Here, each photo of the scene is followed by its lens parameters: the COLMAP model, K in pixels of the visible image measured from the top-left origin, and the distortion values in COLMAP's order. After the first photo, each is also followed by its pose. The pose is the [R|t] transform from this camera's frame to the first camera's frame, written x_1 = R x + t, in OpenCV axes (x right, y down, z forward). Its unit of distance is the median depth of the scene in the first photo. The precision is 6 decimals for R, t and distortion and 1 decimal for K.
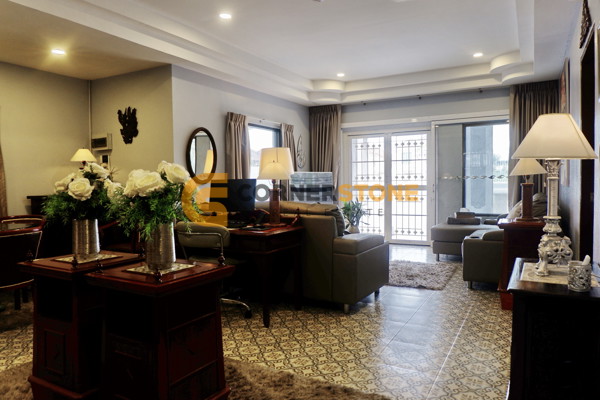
lens RADIAL K [[418.8, 0, 305.9], [0, 418.8, 201.9], [0, 0, 1]] dist [-0.045290, 0.029181]
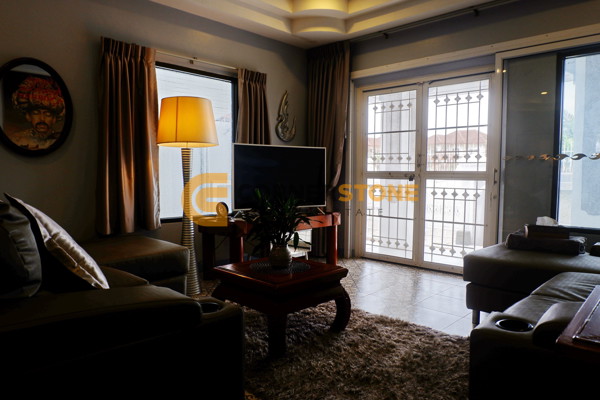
lens RADIAL K [[424.0, 0, 303.7], [0, 424.0, 198.6], [0, 0, 1]] dist [-0.011402, -0.002825]
pose [[0.965192, 0.038142, -0.258746, 0.207023], [-0.034965, 0.999246, 0.016874, -0.004842], [0.259194, -0.007240, 0.965798, 0.397264]]
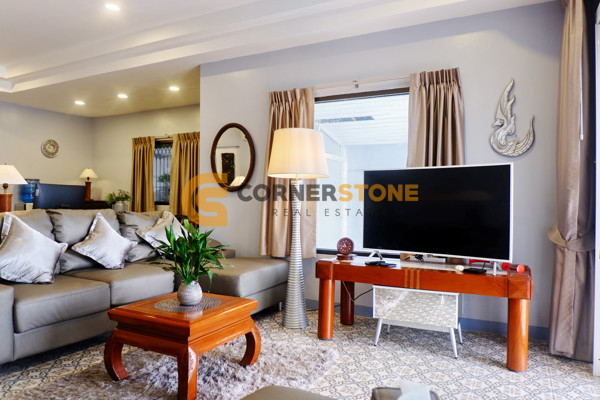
lens RADIAL K [[418.8, 0, 305.9], [0, 418.8, 201.9], [0, 0, 1]] dist [-0.045290, 0.029181]
pose [[0.022389, 0.019824, -0.999553, 0.439933], [-0.056074, 0.998254, 0.018543, -0.034377], [0.998176, 0.055634, 0.023462, 0.851549]]
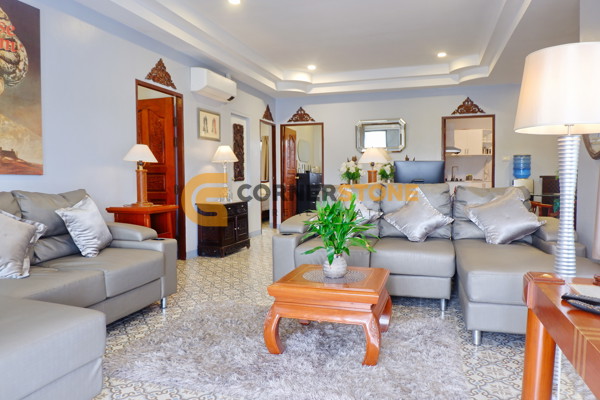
lens RADIAL K [[418.3, 0, 300.0], [0, 418.3, 200.0], [0, 0, 1]] dist [-0.030535, 0.000835]
pose [[-0.982917, 0.032509, -0.181157, 0.171293], [0.013276, 0.994236, 0.106384, -0.038881], [0.183572, 0.102162, -0.977683, 1.097599]]
